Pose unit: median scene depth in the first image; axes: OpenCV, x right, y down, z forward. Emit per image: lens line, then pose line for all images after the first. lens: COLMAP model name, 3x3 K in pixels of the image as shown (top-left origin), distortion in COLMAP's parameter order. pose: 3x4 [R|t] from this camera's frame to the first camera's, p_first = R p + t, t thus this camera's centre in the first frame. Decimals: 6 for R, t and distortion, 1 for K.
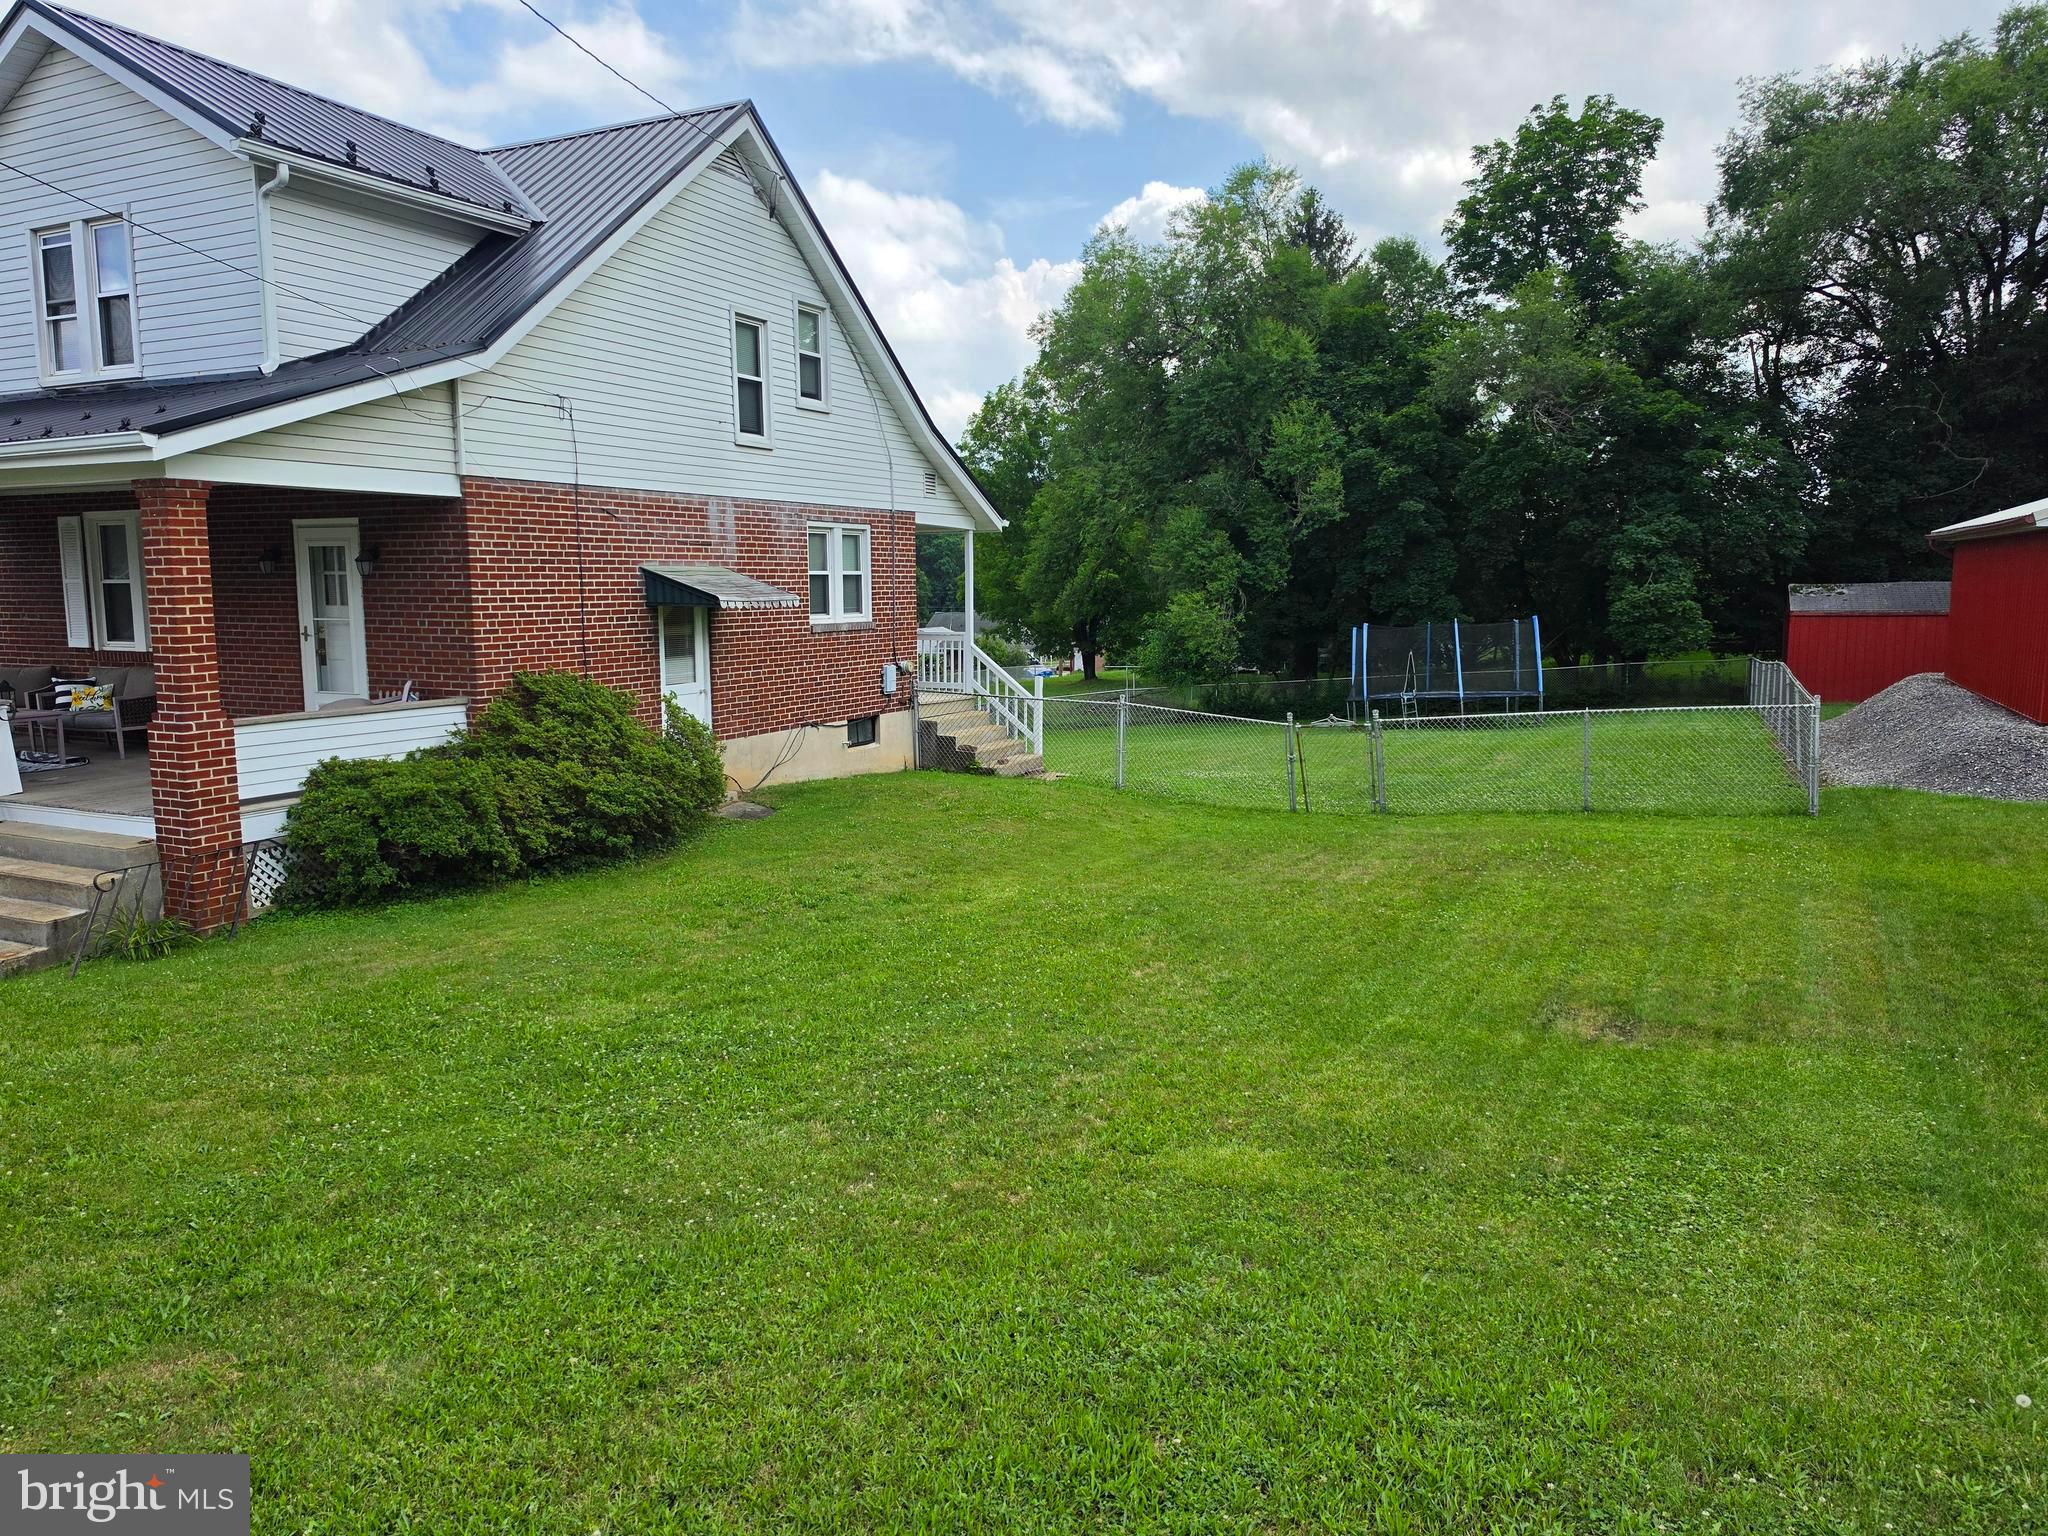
lens RADIAL K [[1435.4, 0, 1024.7], [0, 1435.4, 784.9], [0, 0, 1]] dist [0.108392, -0.136268]
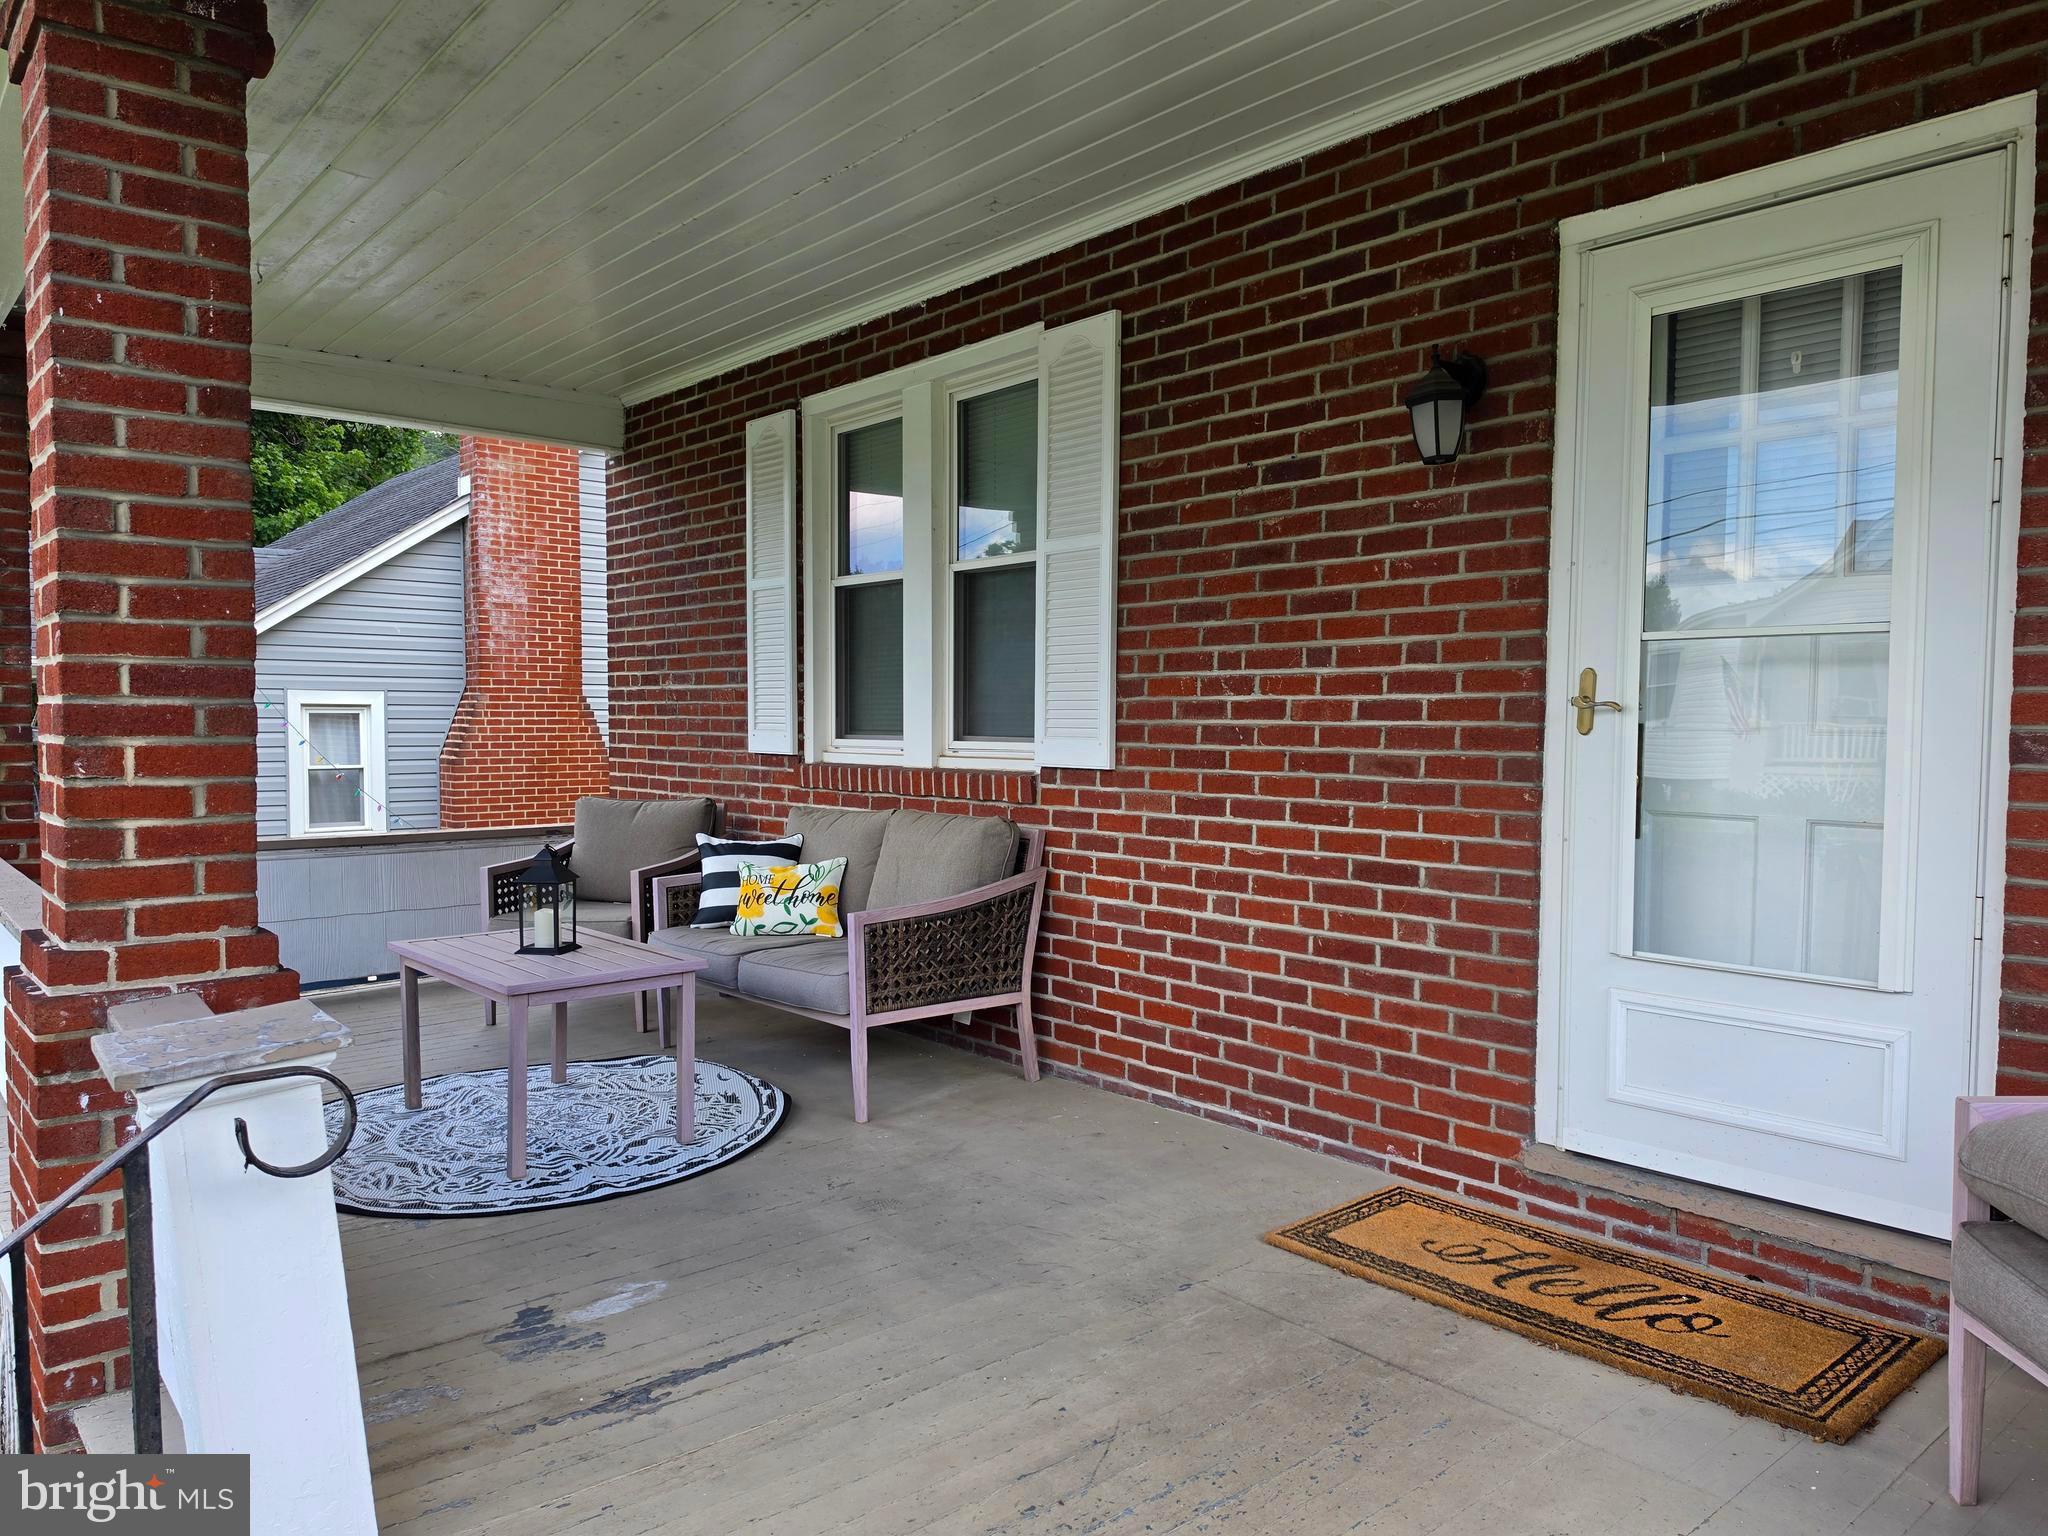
lens RADIAL K [[1435.4, 0, 1024.7], [0, 1435.4, 784.9], [0, 0, 1]] dist [0.108392, -0.136268]
pose [[0.919933, 0.026732, -0.391163, -0.437120], [-0.063398, 0.994686, -0.081121, -0.059499], [0.386916, 0.099424, 0.916739, 0.682744]]
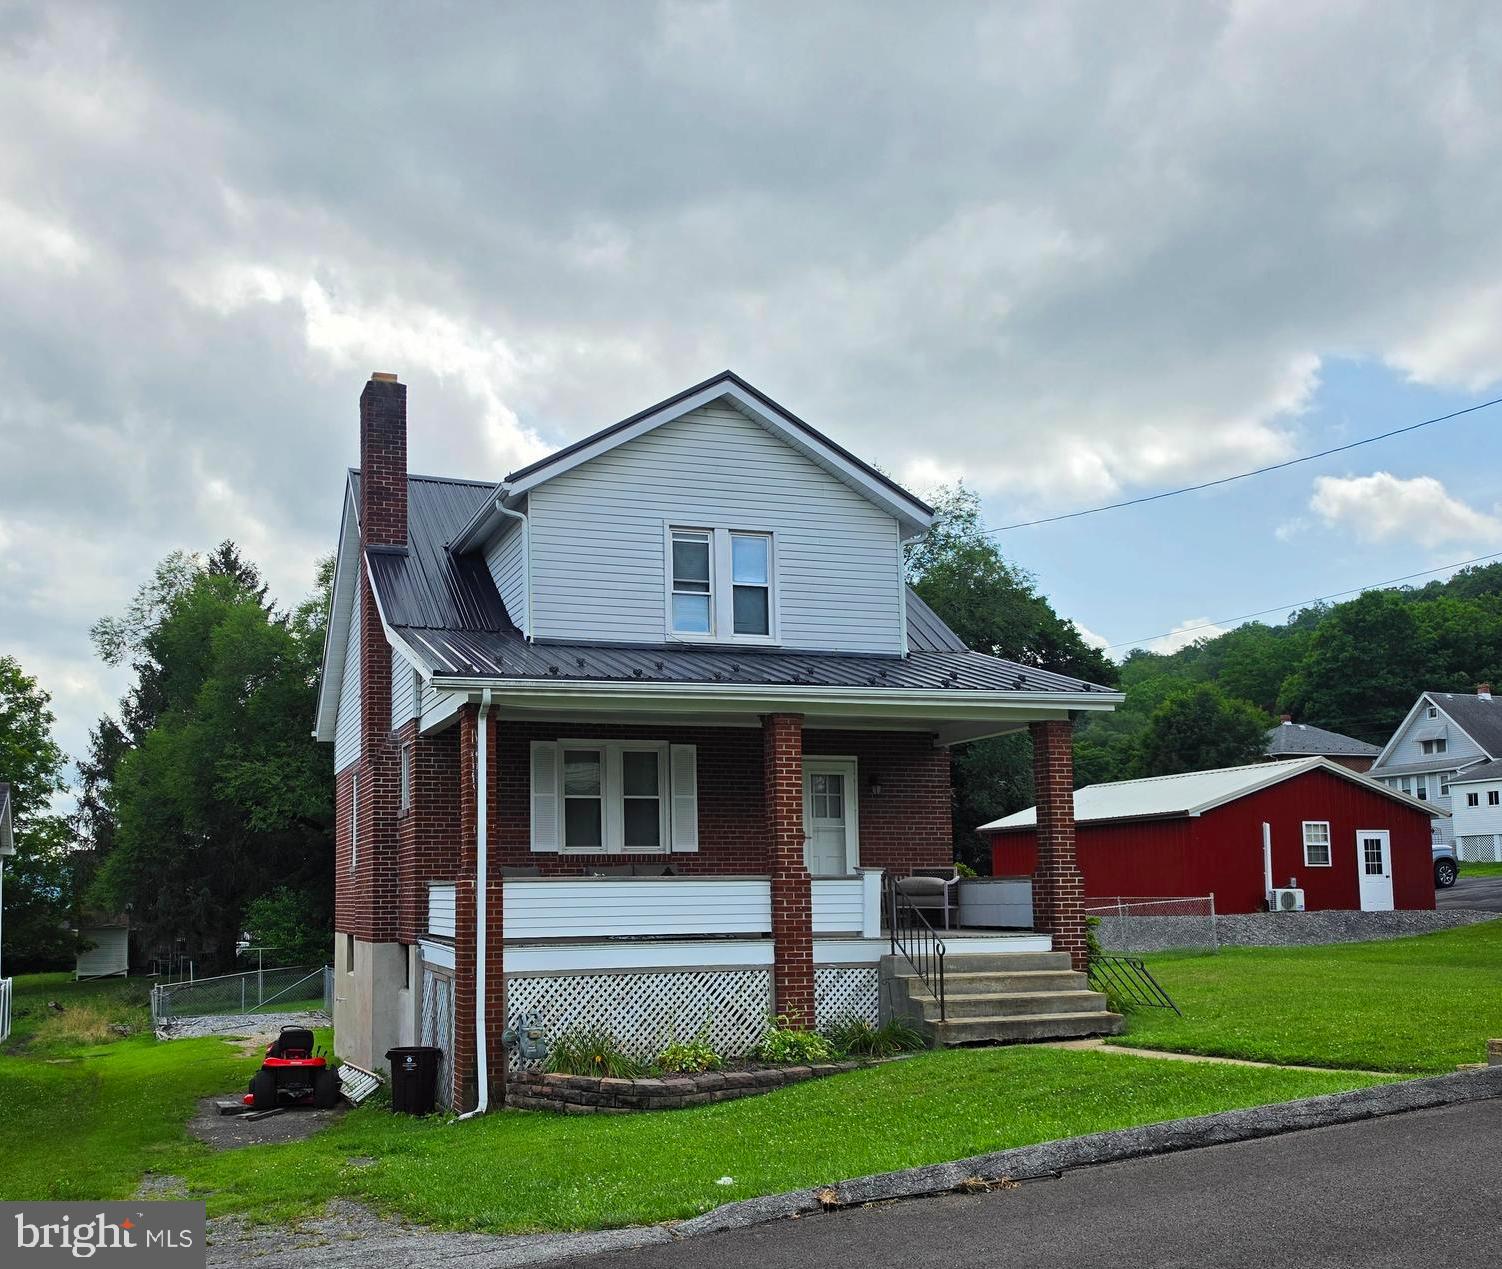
lens RADIAL K [[1473.5, 0, 602.4], [0, 1473.5, 772.3], [0, 0, 1]] dist [0.100660, -0.015957]
pose [[0.714077, 0.057528, 0.697700, -1.438898], [0.107207, 0.975877, -0.190187, 0.071610], [-0.691810, 0.210606, 0.690684, 0.152737]]
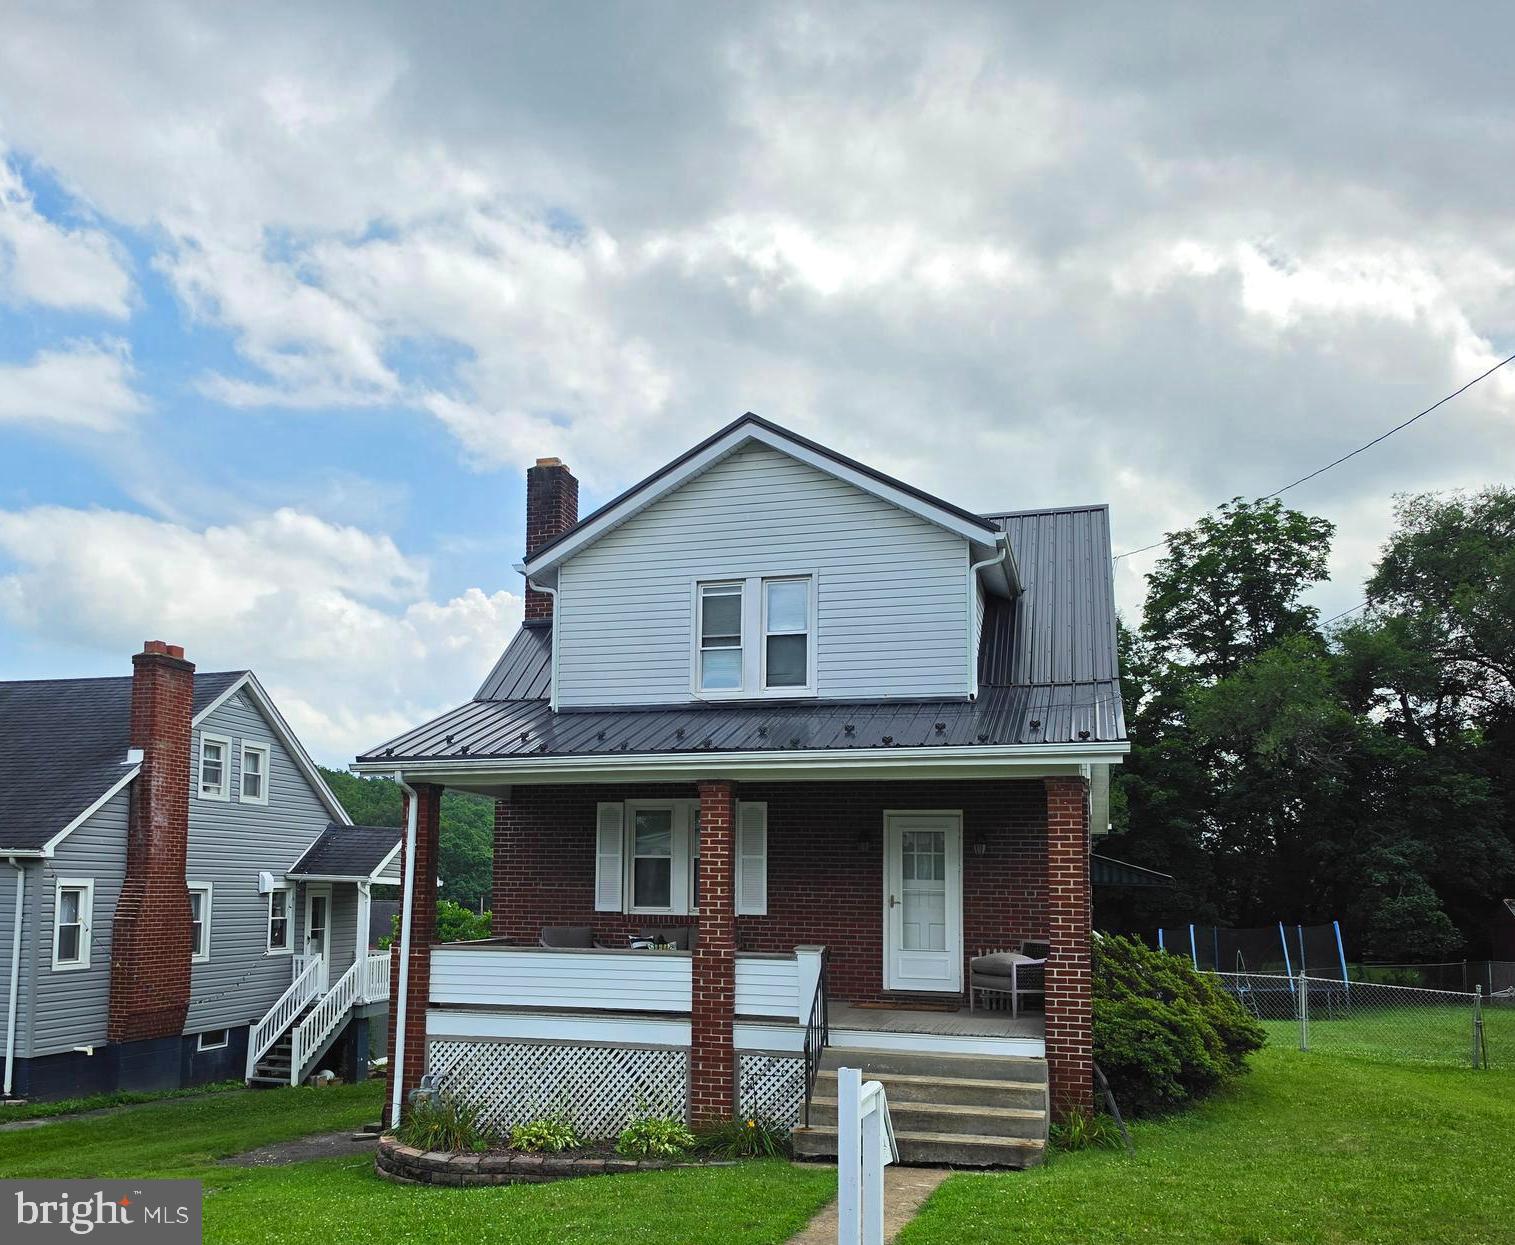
lens RADIAL K [[1444.8, 0, 612.9], [0, 1444.8, 765.6], [0, 0, 1]] dist [0.085732, -0.008526]
pose [[0.990460, 0.030926, 0.134287, -0.807700], [-0.000137, 0.974713, -0.223460, 0.052373], [-0.137802, 0.221310, 0.965418, -0.153779]]
